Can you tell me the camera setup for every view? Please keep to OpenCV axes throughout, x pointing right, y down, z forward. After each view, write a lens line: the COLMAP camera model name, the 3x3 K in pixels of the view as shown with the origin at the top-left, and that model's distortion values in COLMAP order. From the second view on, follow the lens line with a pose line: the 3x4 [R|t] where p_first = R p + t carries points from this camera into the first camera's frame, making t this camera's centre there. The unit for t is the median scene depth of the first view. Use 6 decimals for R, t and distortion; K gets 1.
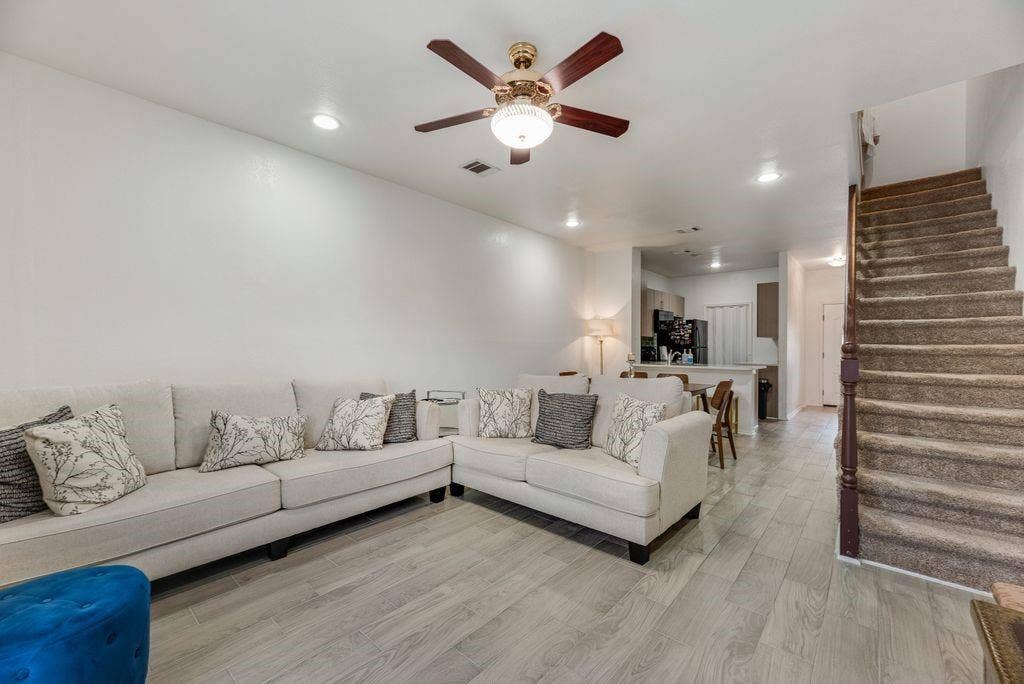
lens RADIAL K [[406.3, 0, 510.0], [0, 406.3, 343.3], [0, 0, 1]] dist [-0.001345, -0.000687]
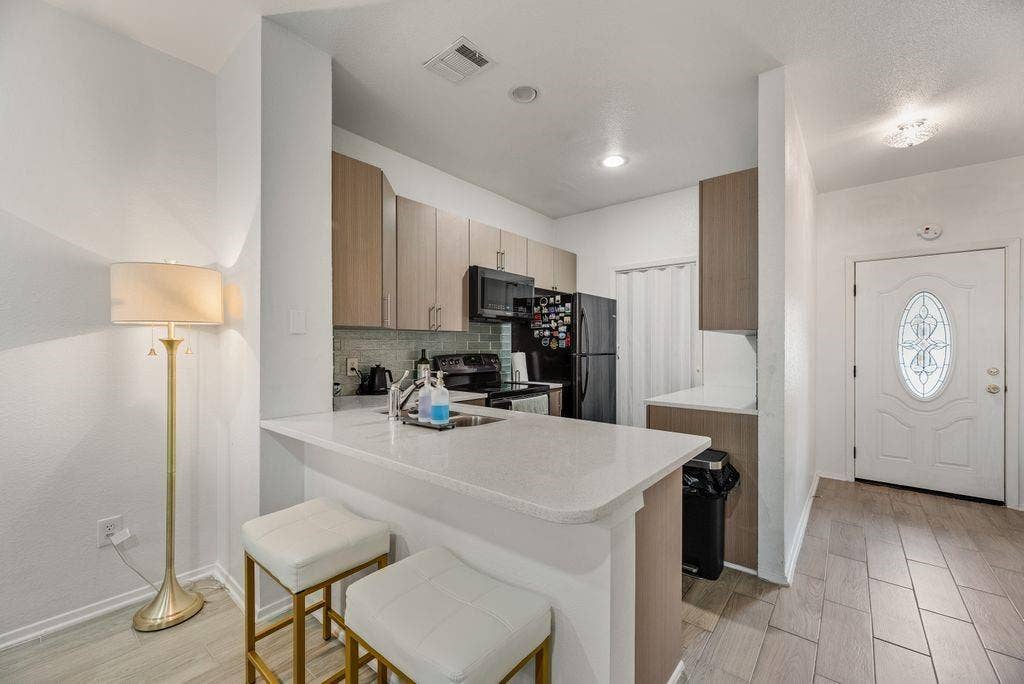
lens RADIAL K [[406.3, 0, 508.6], [0, 406.3, 342.8], [0, 0, 1]] dist [-0.001345, -0.000687]
pose [[0.999581, -0.002418, 0.028848, 0.365377], [0.002341, 0.999994, 0.002697, -0.004885], [-0.028854, -0.002628, 0.999580, 0.550381]]
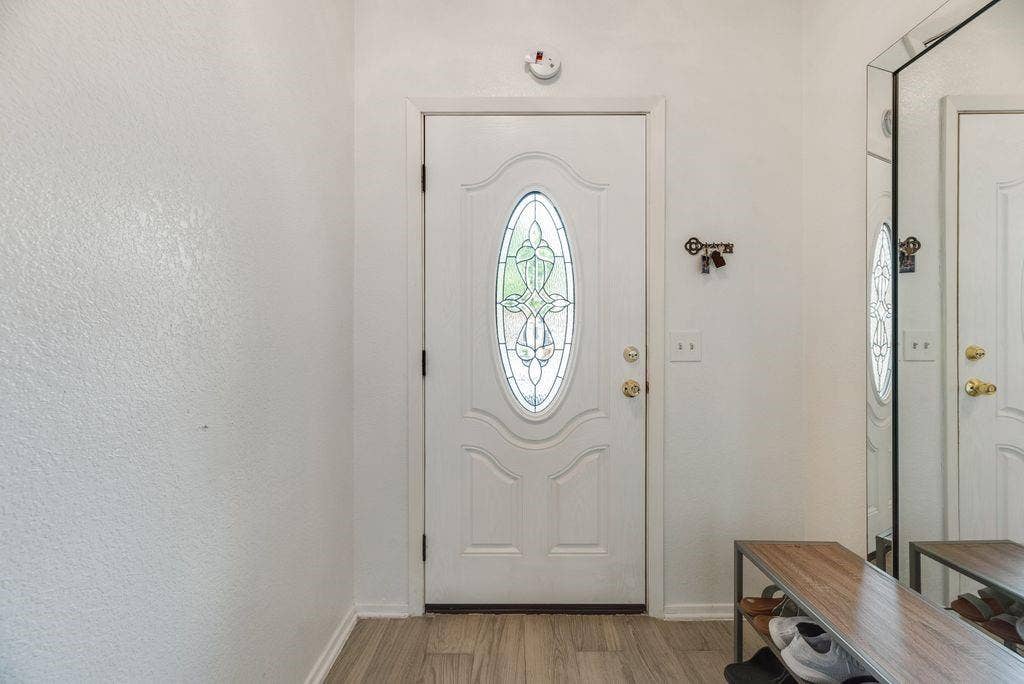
lens RADIAL K [[406.3, 0, 516.2], [0, 406.3, 341.2], [0, 0, 1]] dist [-0.001345, -0.000687]
pose [[0.752668, -0.004183, 0.658387, 0.522344], [0.000571, 0.999984, 0.005701, 0.006569], [-0.658400, -0.003915, 0.752658, 0.686334]]
